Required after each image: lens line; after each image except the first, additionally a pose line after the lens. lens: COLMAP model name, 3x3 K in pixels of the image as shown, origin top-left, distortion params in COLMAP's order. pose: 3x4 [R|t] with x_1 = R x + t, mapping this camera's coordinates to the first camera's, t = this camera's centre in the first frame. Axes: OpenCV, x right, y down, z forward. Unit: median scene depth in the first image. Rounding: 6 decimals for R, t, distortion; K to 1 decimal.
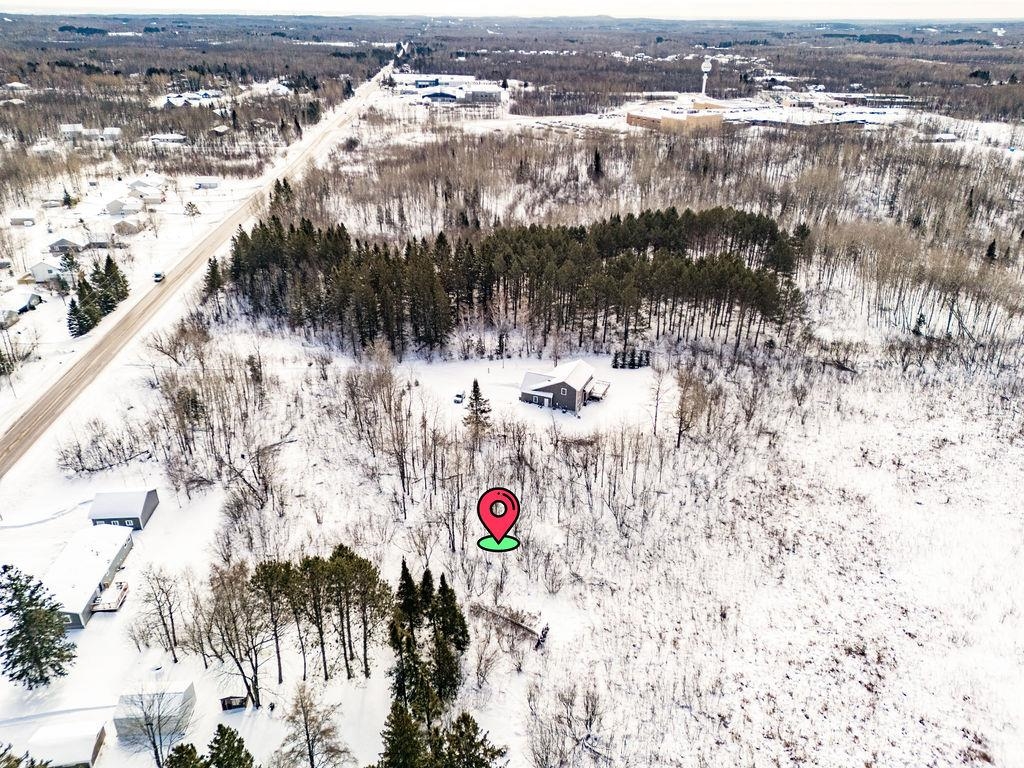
lens RADIAL K [[724.9, 0, 515.9], [0, 724.9, 383.0], [0, 0, 1]] dist [0.081781, -0.077832]
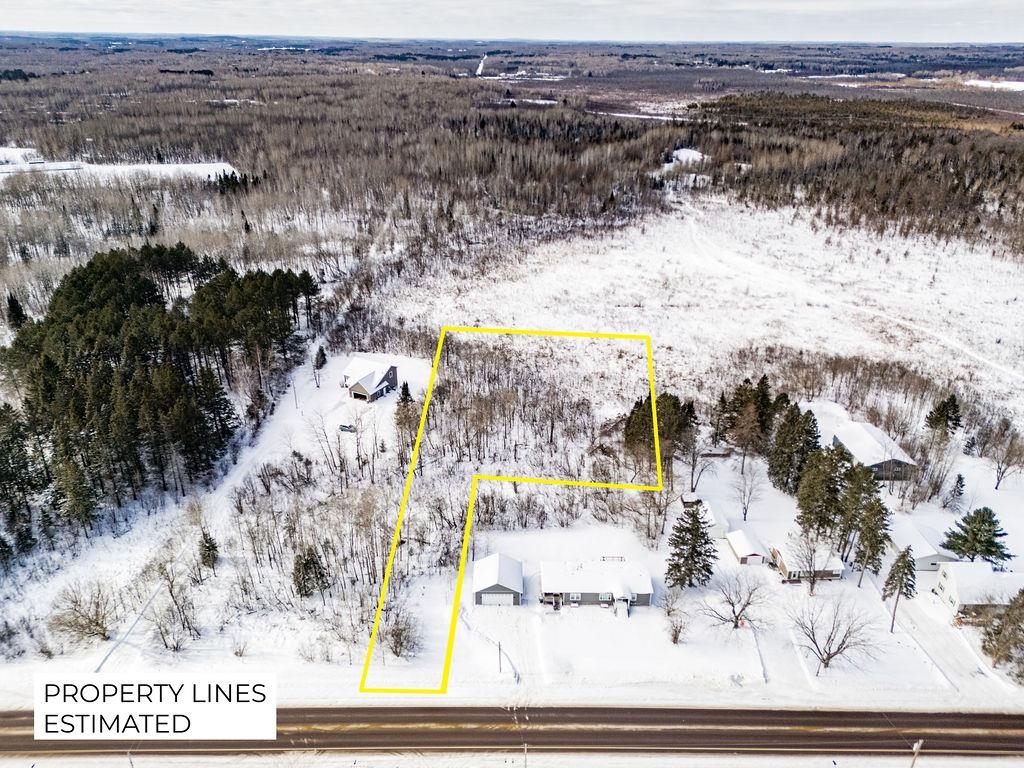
lens RADIAL K [[724.9, 0, 515.9], [0, 724.9, 383.0], [0, 0, 1]] dist [0.081781, -0.077832]
pose [[0.097393, -0.427065, 0.898961, -0.856547], [0.440482, 0.828469, 0.345855, -0.257623], [-0.892463, 0.362292, 0.268802, 0.393656]]
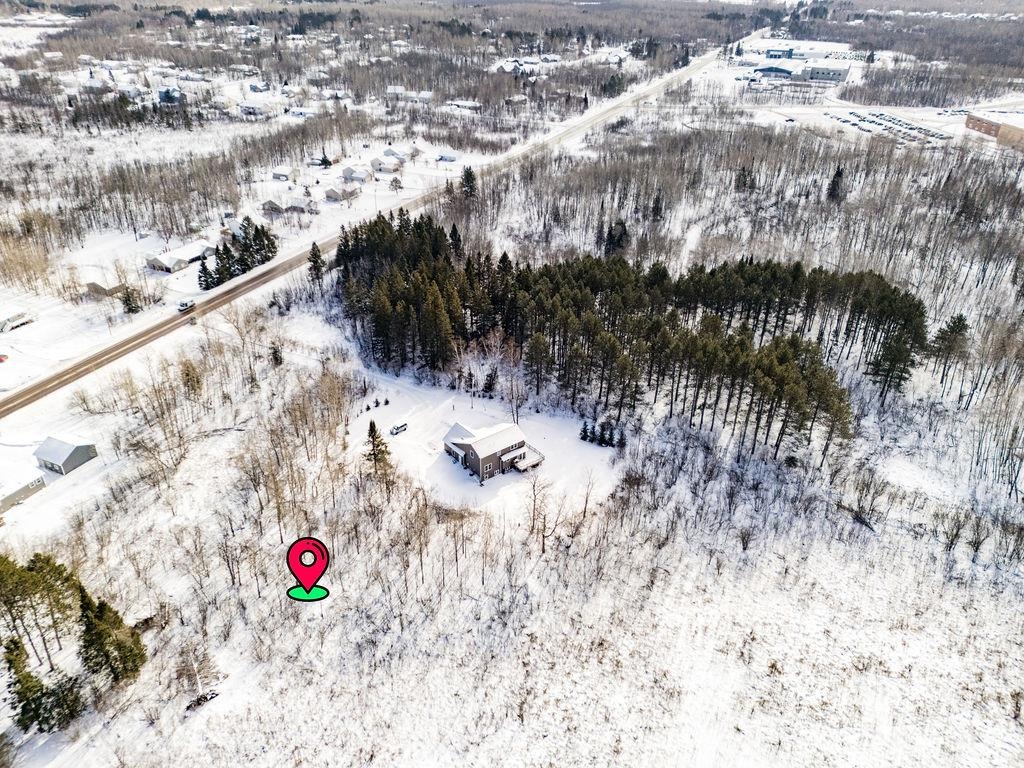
lens RADIAL K [[724.9, 0, 515.9], [0, 724.9, 383.0], [0, 0, 1]] dist [0.081781, -0.077832]
pose [[0.874741, 0.242954, -0.419286, 0.405146], [-0.220598, 0.970032, 0.101855, -0.154985], [0.431467, 0.003397, 0.902122, 0.136843]]
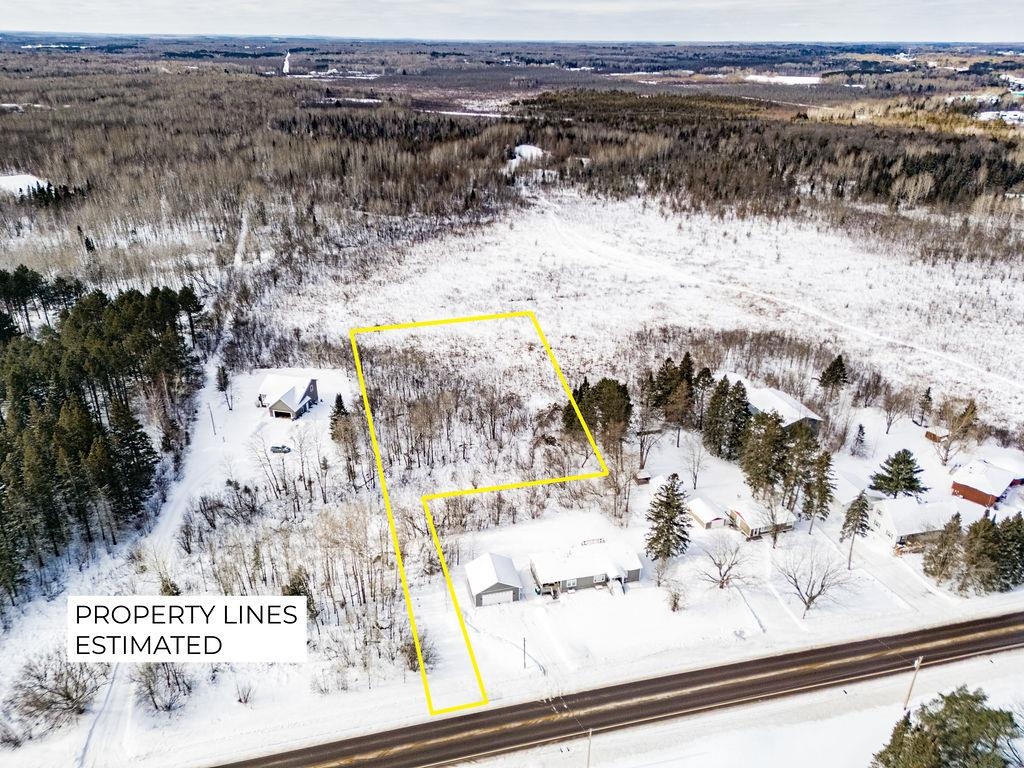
lens RADIAL K [[724.9, 0, 515.9], [0, 724.9, 383.0], [0, 0, 1]] dist [0.081781, -0.077832]
pose [[-0.136994, -0.427085, 0.893774, -0.857587], [0.437384, 0.783481, 0.441422, -0.309015], [-0.888779, 0.451394, 0.079468, 0.497233]]
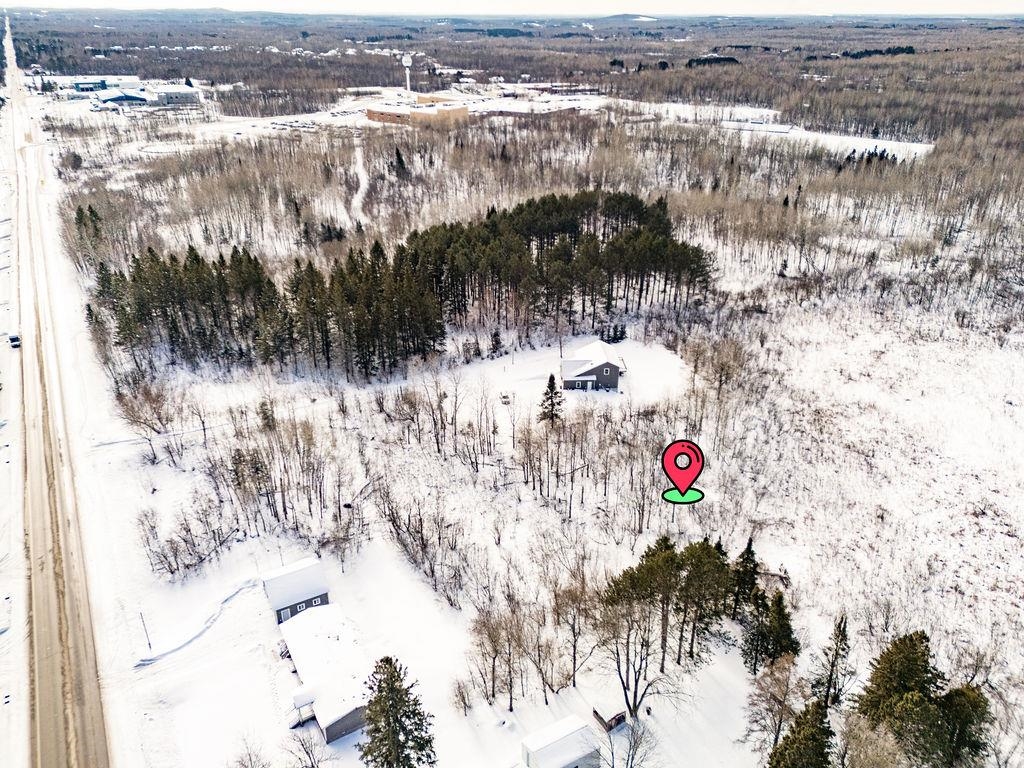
lens RADIAL K [[724.9, 0, 515.9], [0, 724.9, 383.0], [0, 0, 1]] dist [0.081781, -0.077832]
pose [[0.902472, -0.195536, 0.383810, -0.378829], [0.193211, 0.980124, 0.045025, -0.036670], [-0.384985, 0.033522, 0.922314, 0.065102]]
